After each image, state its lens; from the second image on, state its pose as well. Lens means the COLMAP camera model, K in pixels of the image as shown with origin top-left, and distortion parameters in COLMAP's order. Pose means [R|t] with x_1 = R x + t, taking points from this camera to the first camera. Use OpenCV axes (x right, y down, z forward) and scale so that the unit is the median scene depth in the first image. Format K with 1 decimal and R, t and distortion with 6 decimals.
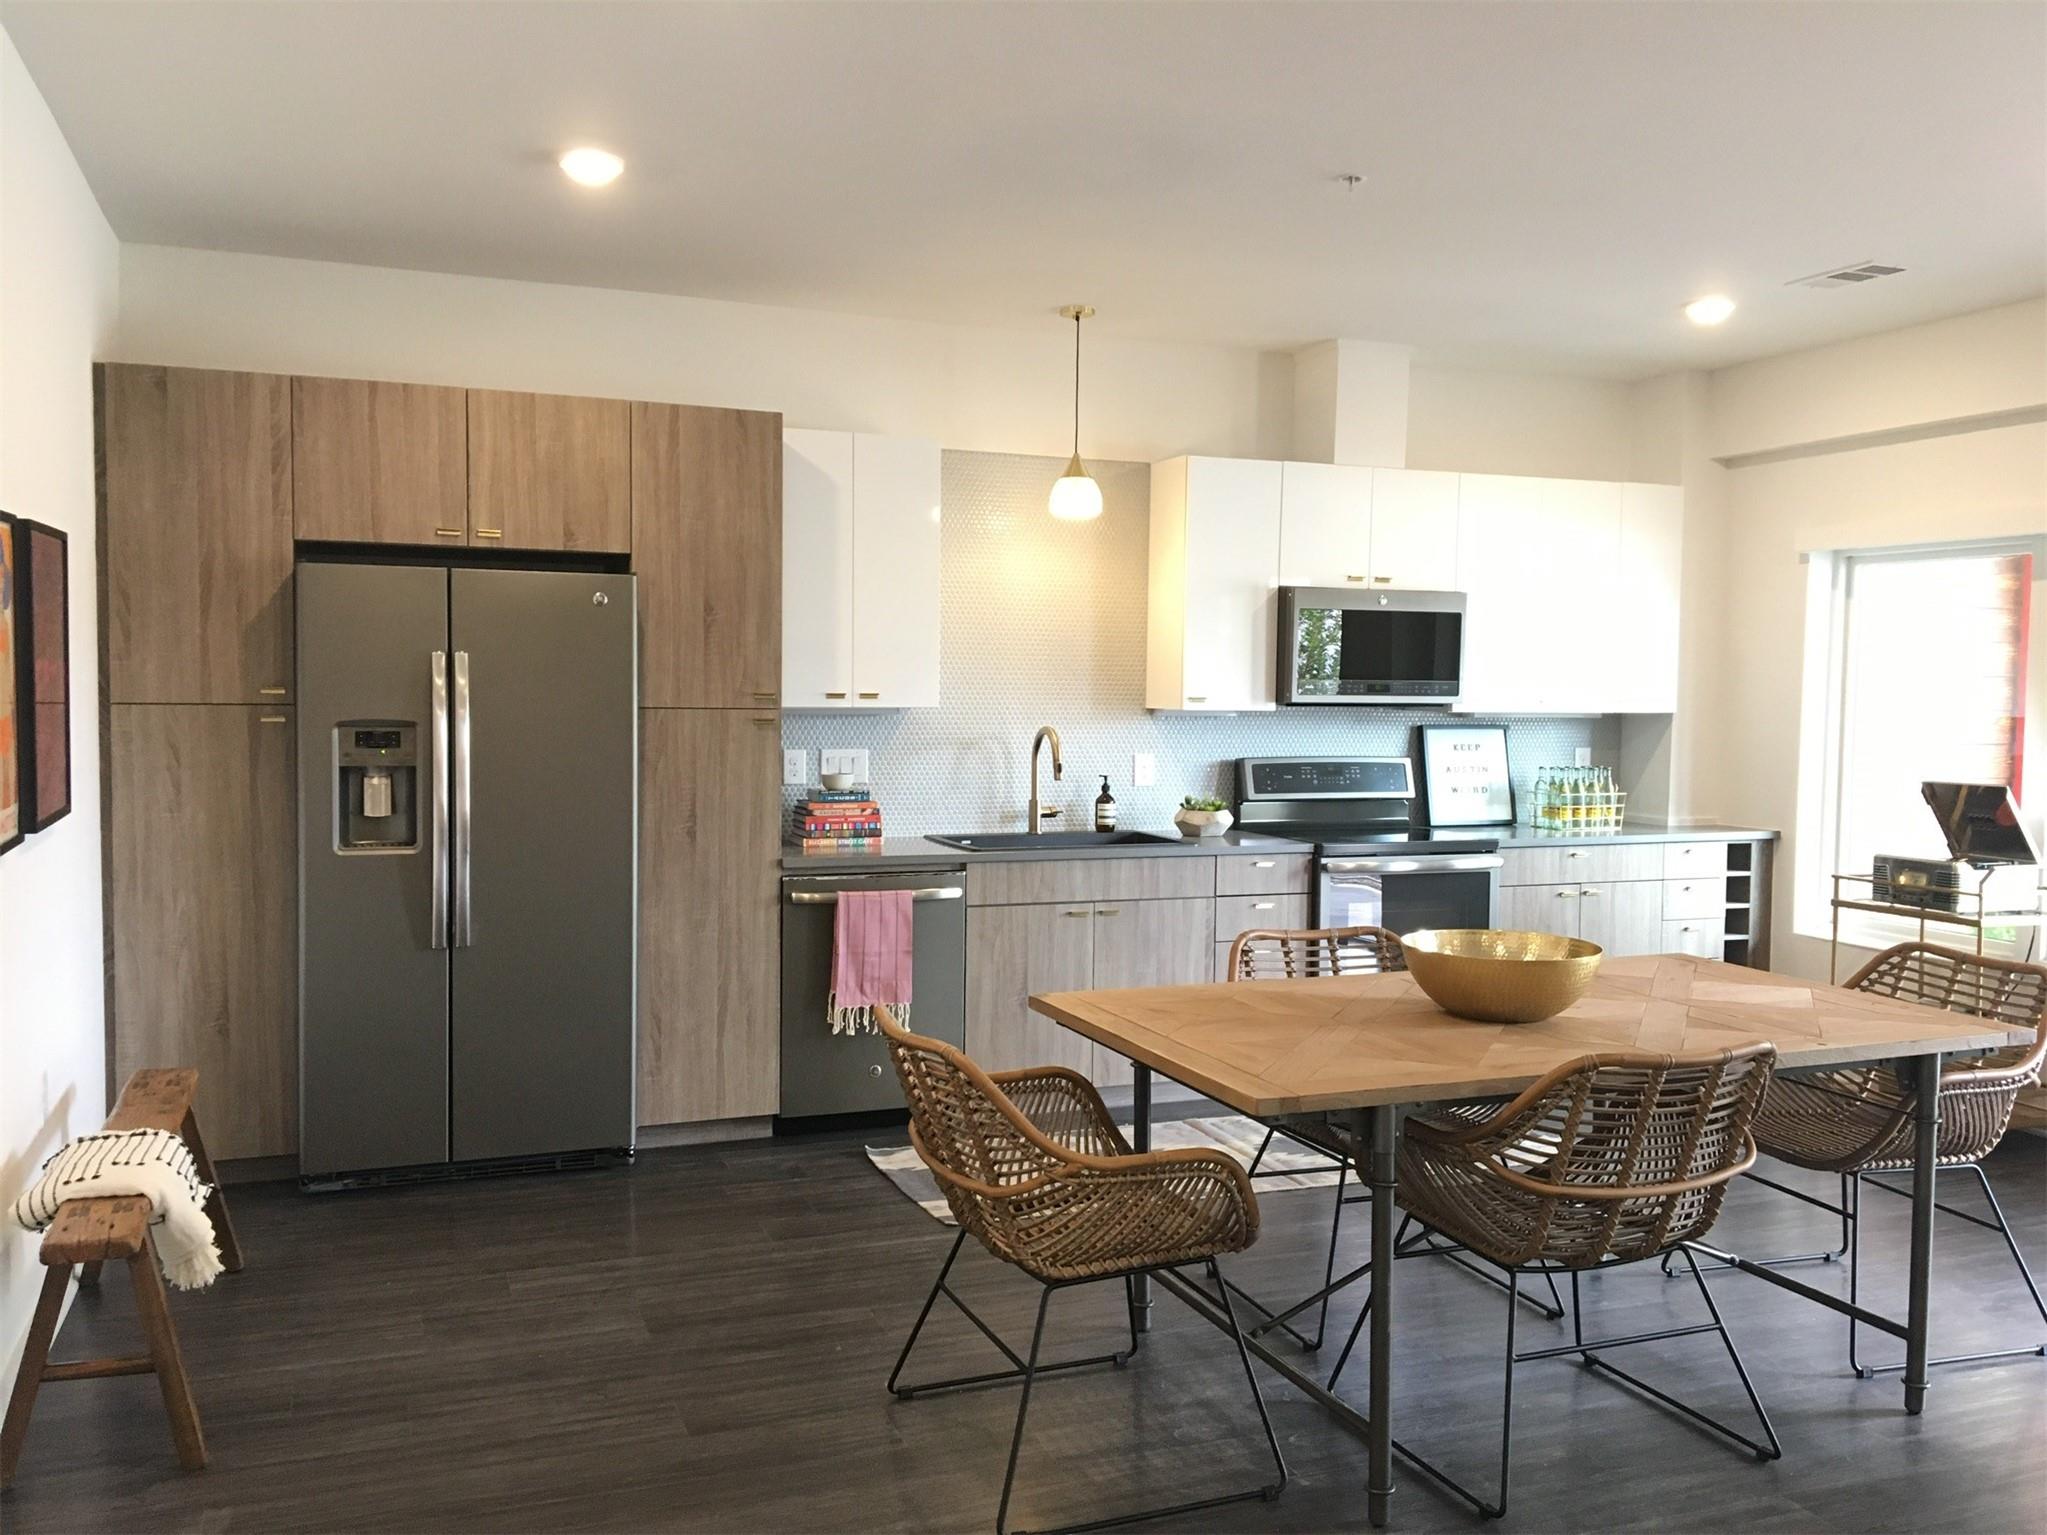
lens RADIAL K [[1716.5, 0, 1030.0], [0, 1716.5, 761.7], [0, 0, 1]] dist [0.107772, -0.174653]
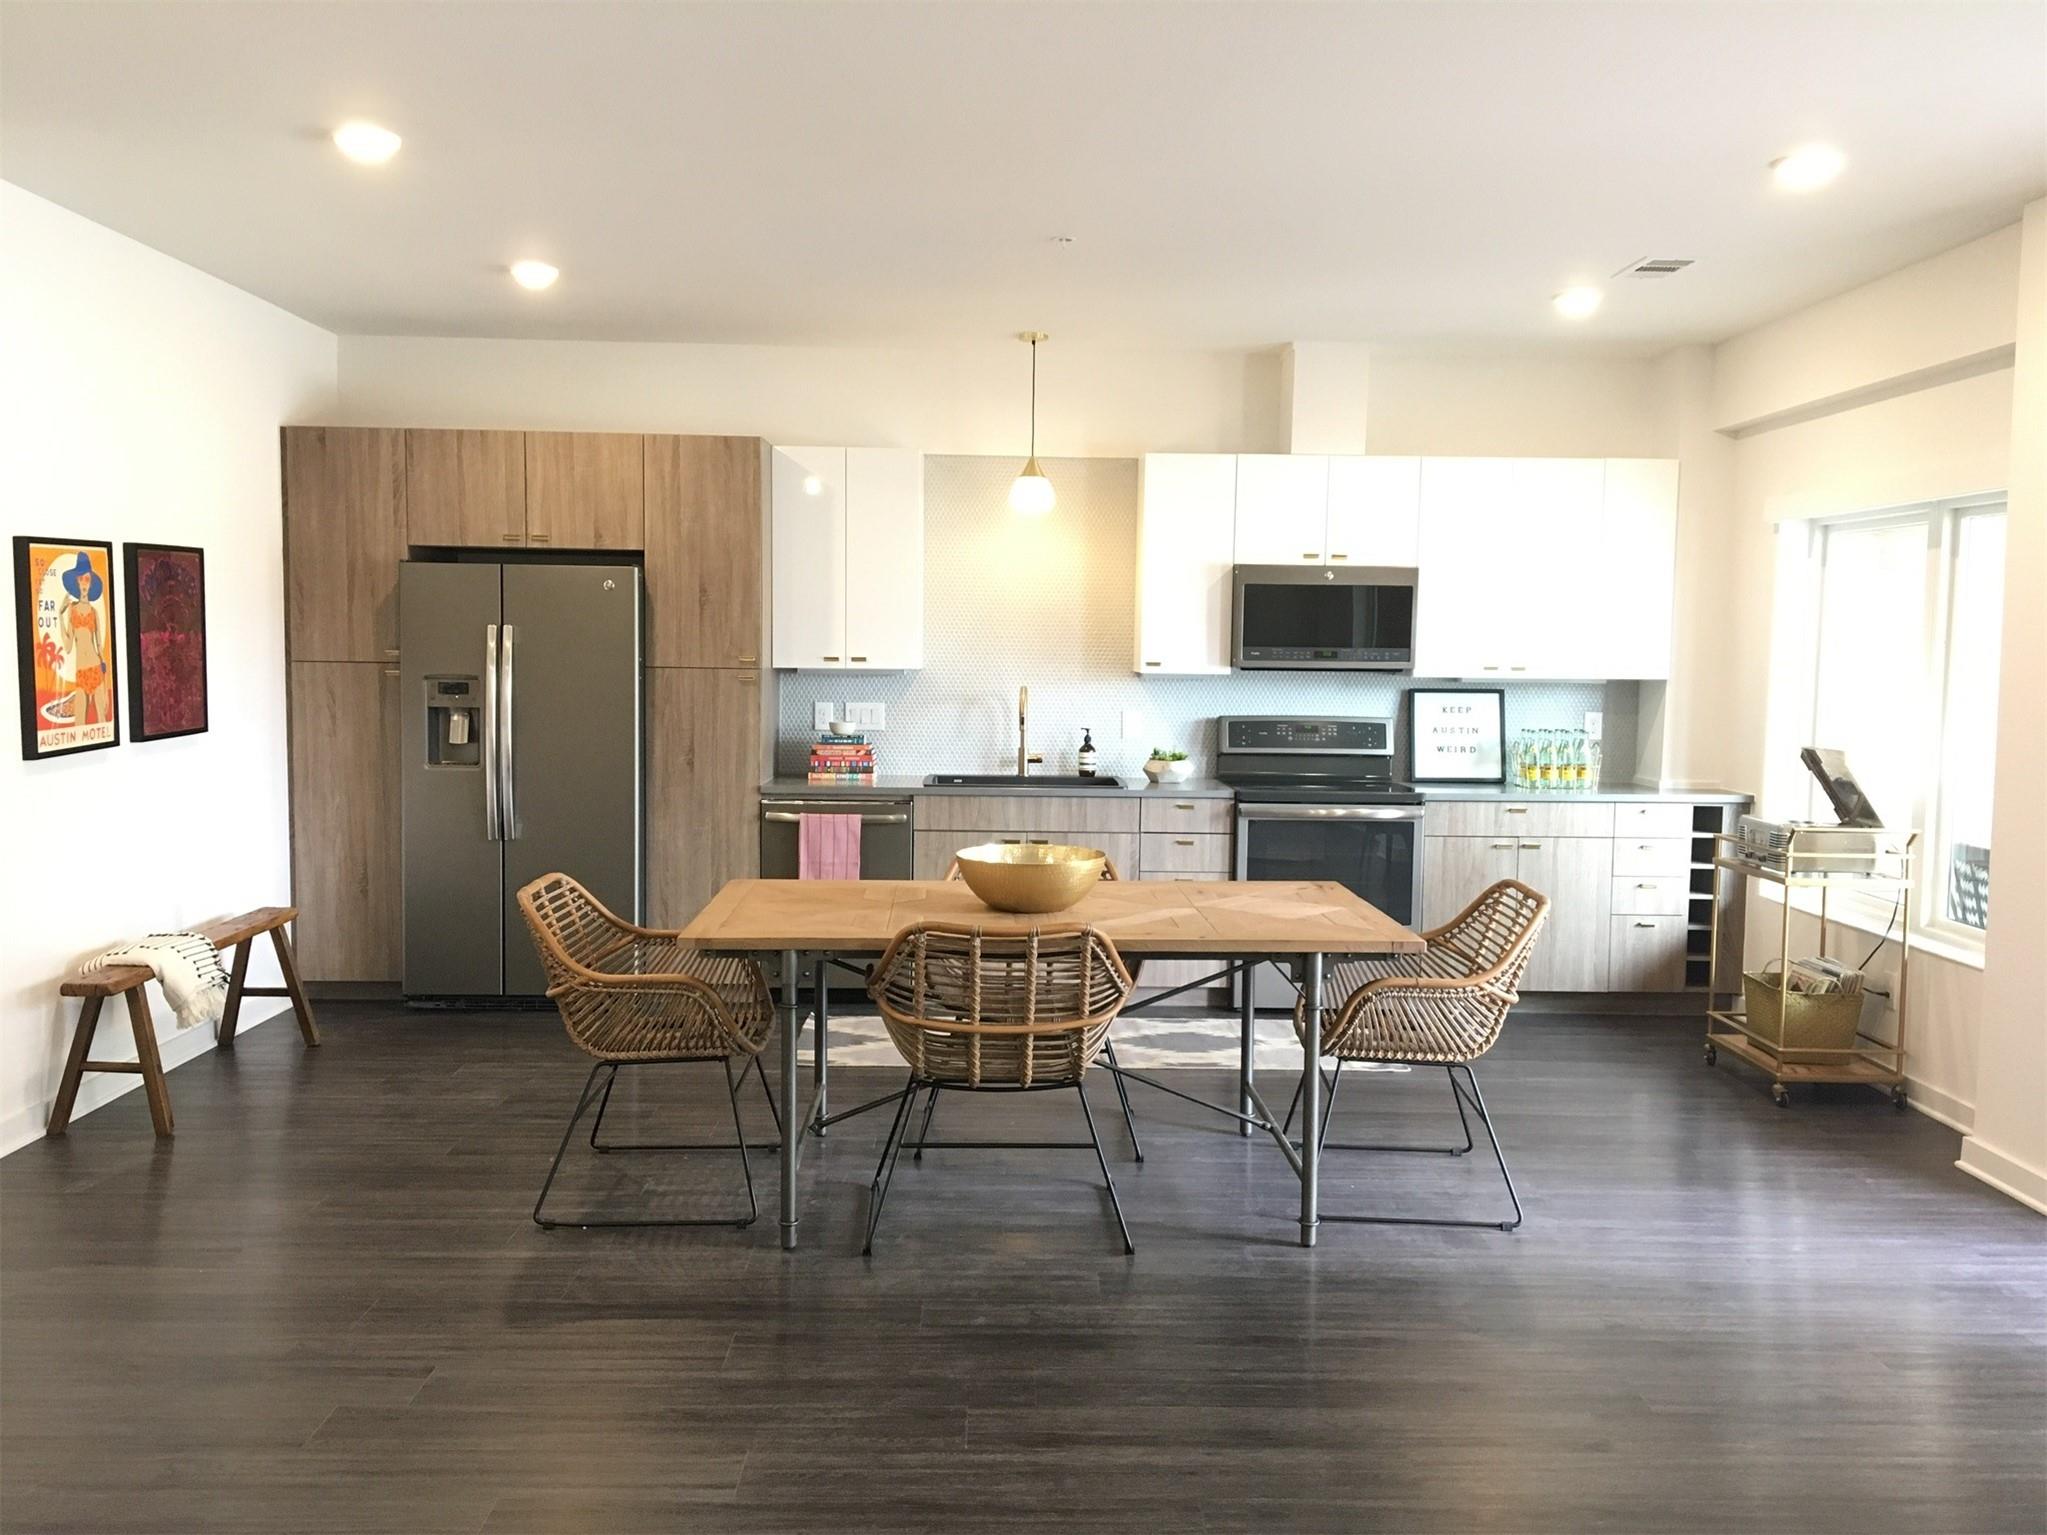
lens RADIAL K [[1728.6, 0, 1027.4], [0, 1728.6, 762.8], [0, 0, 1]] dist [0.110711, -0.193623]
pose [[0.938637, 0.025425, -0.343967, 0.480252], [-0.018325, 0.999547, 0.023876, 0.004632], [0.344419, -0.016108, 0.938678, -0.140957]]
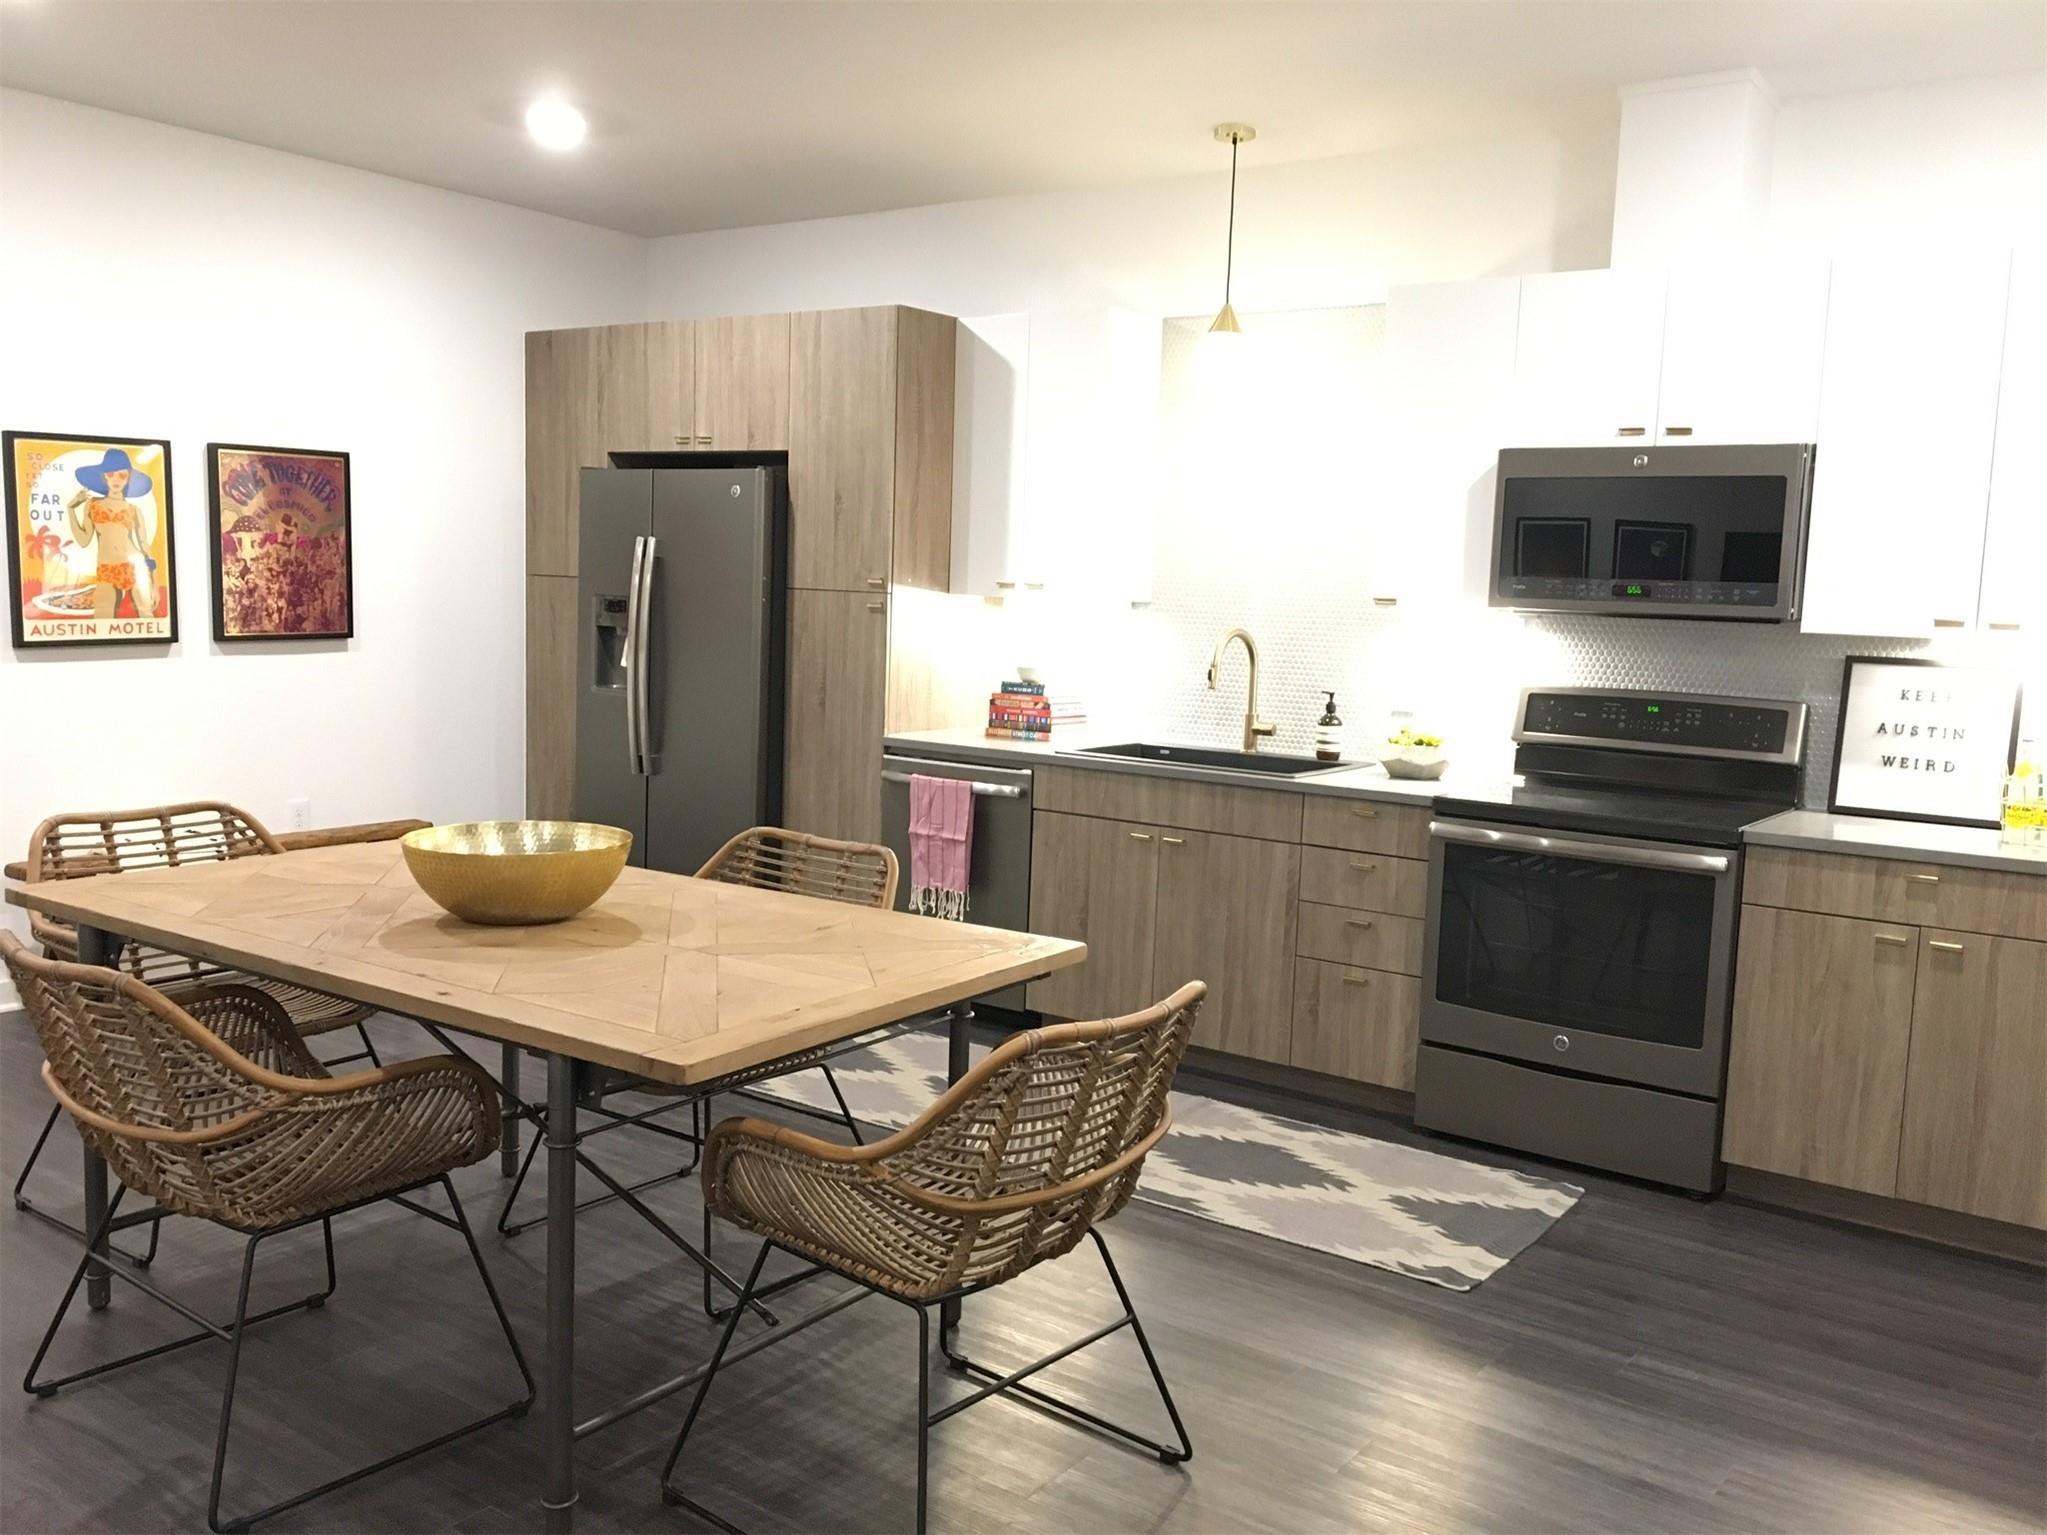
lens RADIAL K [[1716.5, 0, 1030.0], [0, 1716.5, 761.7], [0, 0, 1]] dist [0.107772, -0.174653]
pose [[0.541470, 0.098548, -0.834924, 0.772252], [-0.068060, 0.994985, 0.073301, -0.011169], [0.837961, 0.017135, 0.545462, 0.497437]]
